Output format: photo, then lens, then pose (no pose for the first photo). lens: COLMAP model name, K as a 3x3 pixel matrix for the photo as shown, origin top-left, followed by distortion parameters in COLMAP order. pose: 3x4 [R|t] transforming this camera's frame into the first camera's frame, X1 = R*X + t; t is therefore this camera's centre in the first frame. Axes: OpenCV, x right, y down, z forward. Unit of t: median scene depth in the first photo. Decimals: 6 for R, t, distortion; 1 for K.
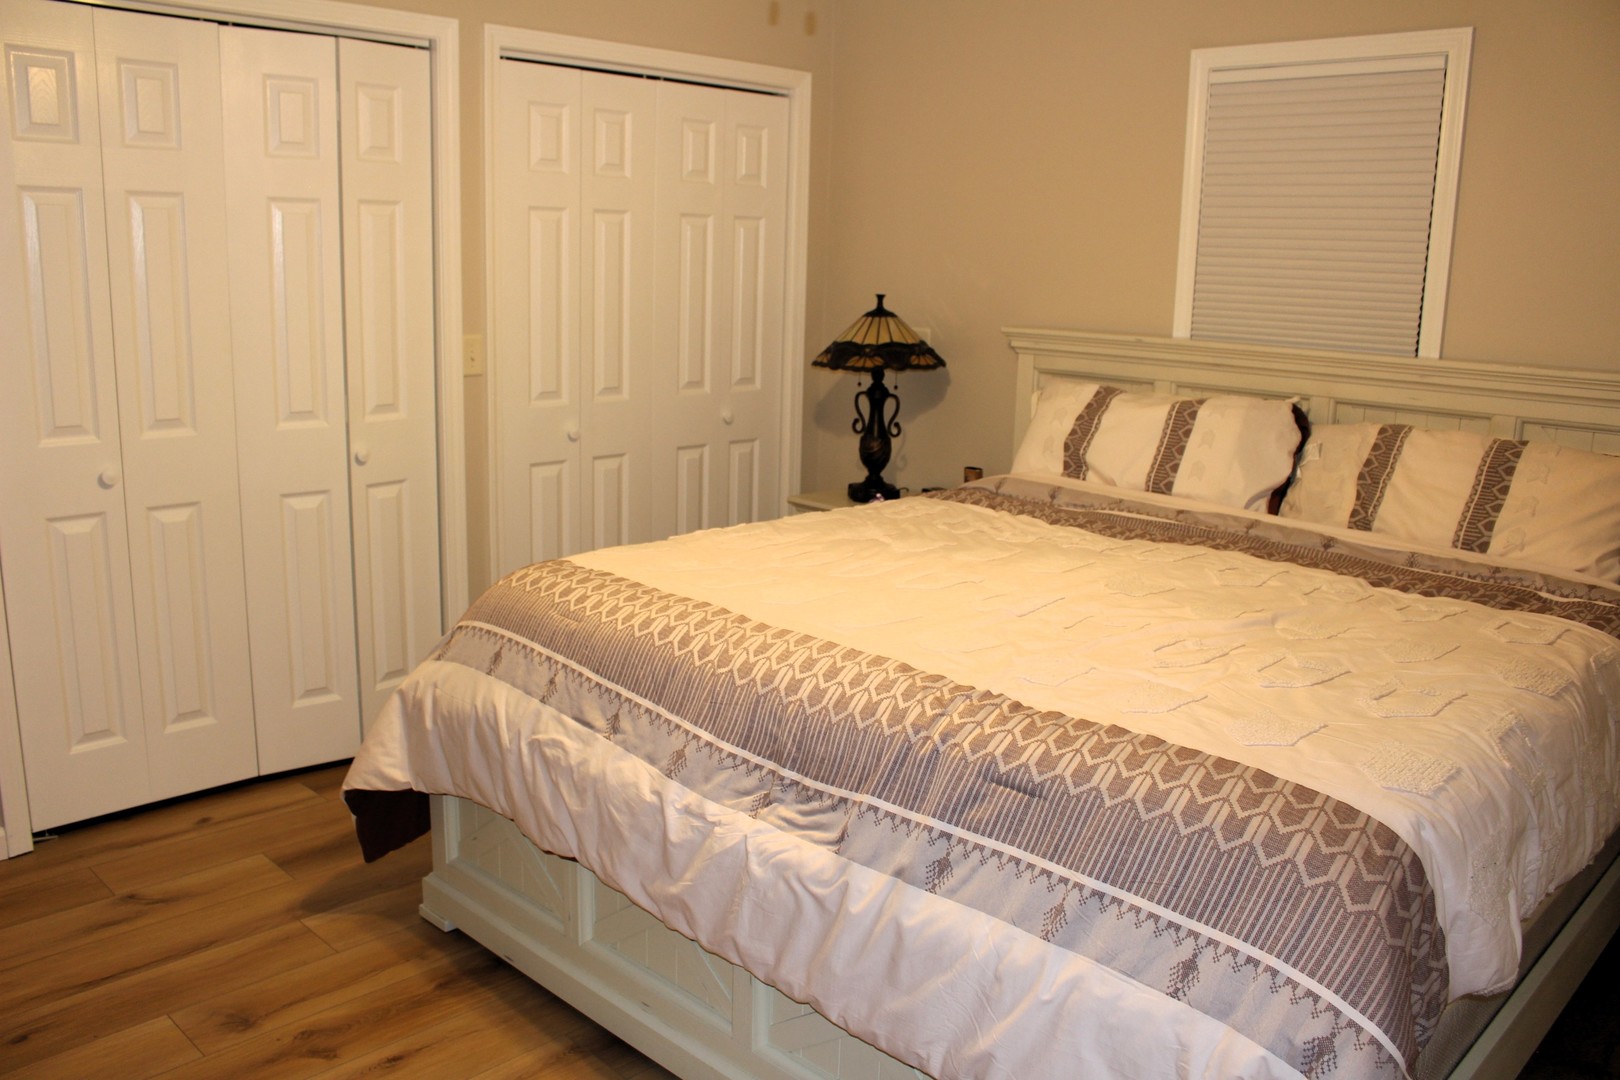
lens RADIAL K [[1322.6, 0, 796.0], [0, 1322.6, 540.8], [0, 0, 1]] dist [-0.161163, 0.119622]
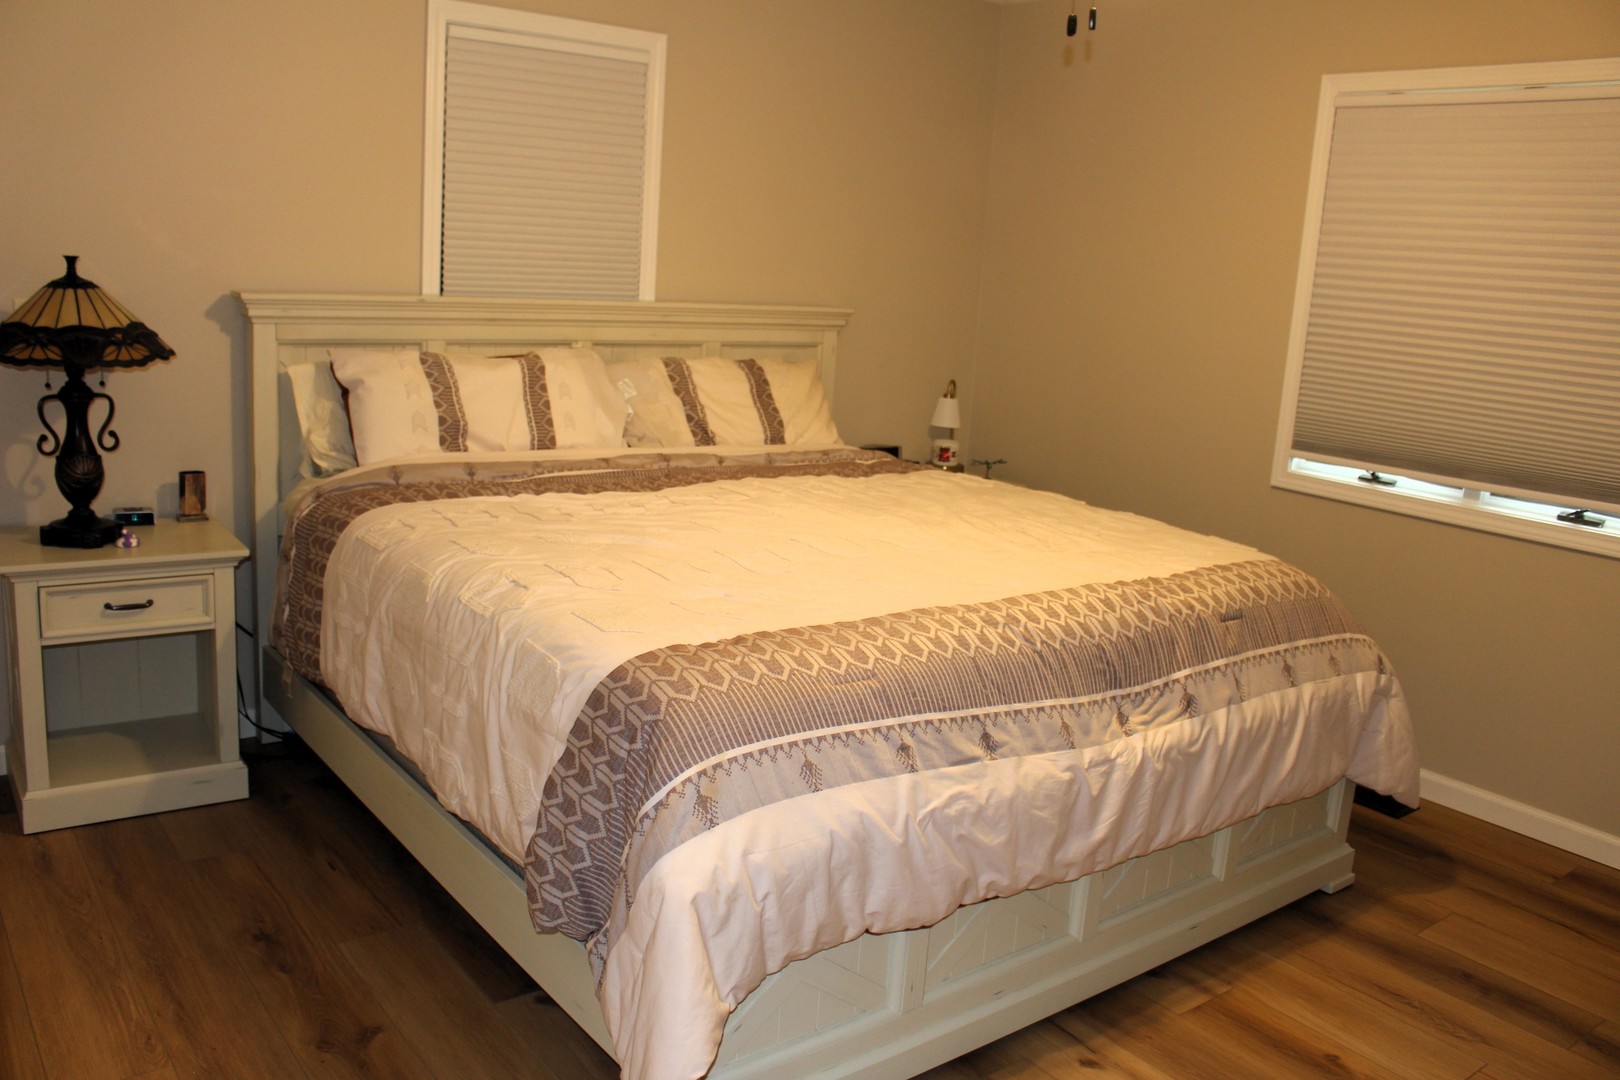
lens RADIAL K [[1322.6, 0, 796.0], [0, 1322.6, 540.8], [0, 0, 1]] dist [-0.161163, 0.119622]
pose [[0.139332, -0.229107, 0.963378, -0.756471], [0.142411, 0.967390, 0.209465, -0.165290], [-0.979952, 0.108010, 0.167416, 0.678662]]
